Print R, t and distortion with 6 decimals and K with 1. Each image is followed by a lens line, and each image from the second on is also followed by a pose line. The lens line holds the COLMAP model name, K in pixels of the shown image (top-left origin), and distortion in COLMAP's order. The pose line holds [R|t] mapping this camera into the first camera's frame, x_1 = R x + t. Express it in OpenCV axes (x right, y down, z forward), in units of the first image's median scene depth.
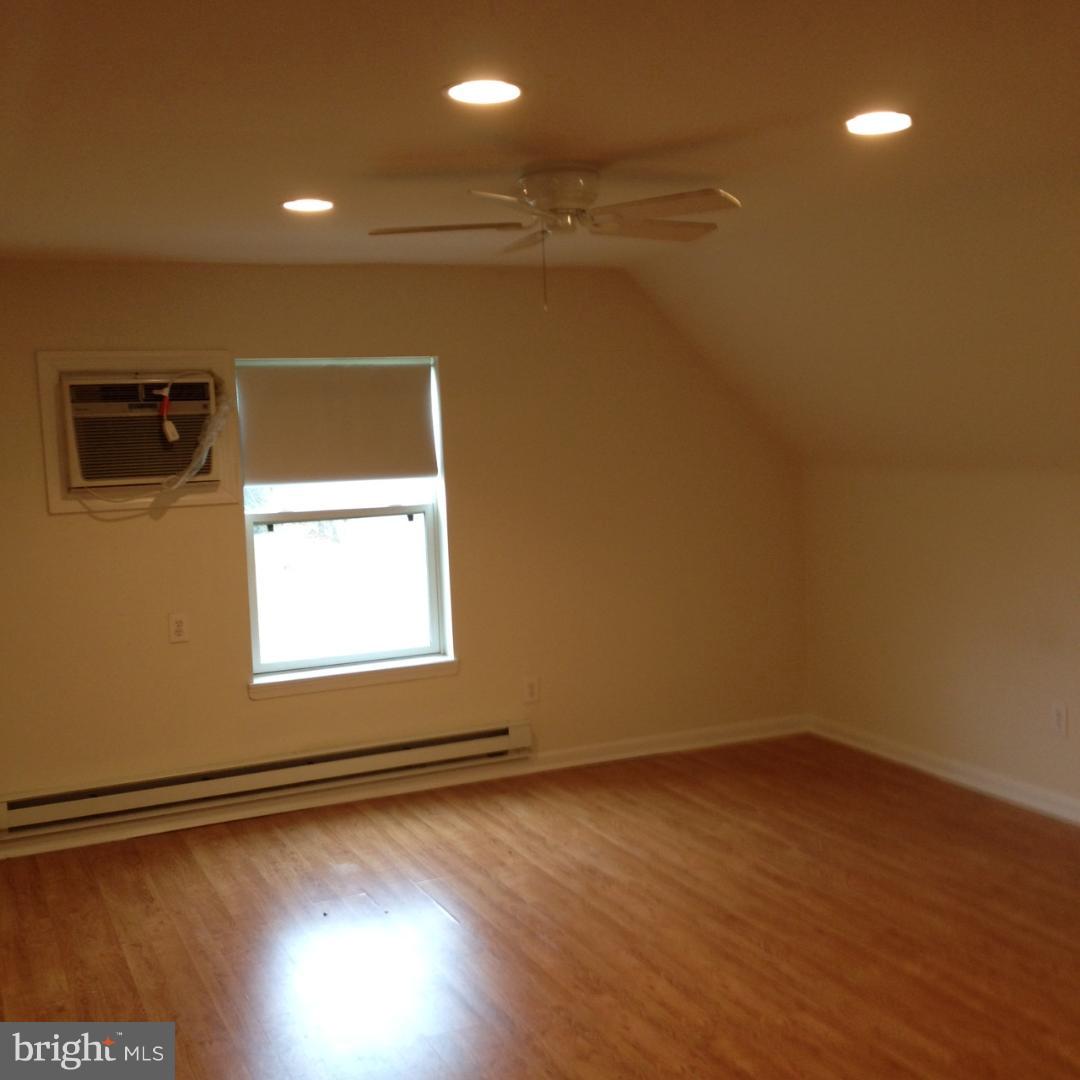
lens RADIAL K [[1296.3, 0, 540.0], [0, 1296.3, 540.0], [0, 0, 1]] dist [0.021132, -0.015290]
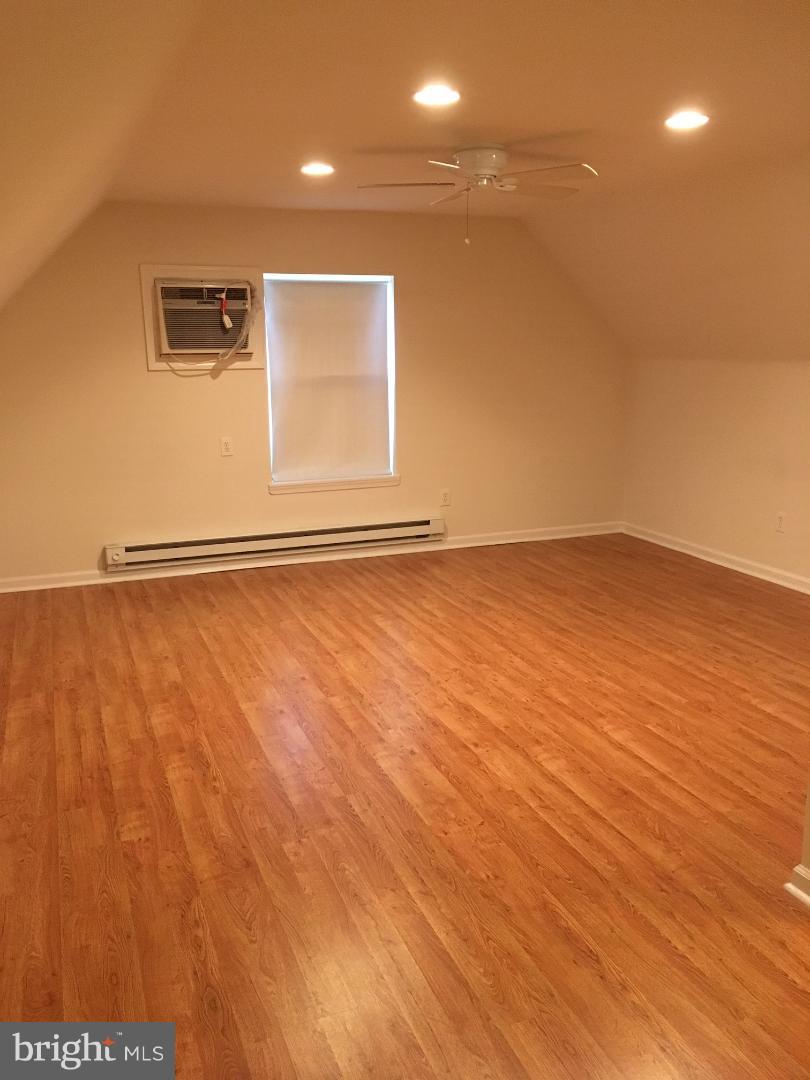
lens RADIAL K [[918.5, 0, 415.5], [0, 918.5, 541.9], [0, 0, 1]] dist [0.081973, -0.093841]
pose [[0.998768, 0.035990, -0.034167, -0.002974], [-0.031526, 0.991877, 0.123229, 0.041269], [0.038324, -0.122000, 0.991790, -0.151947]]
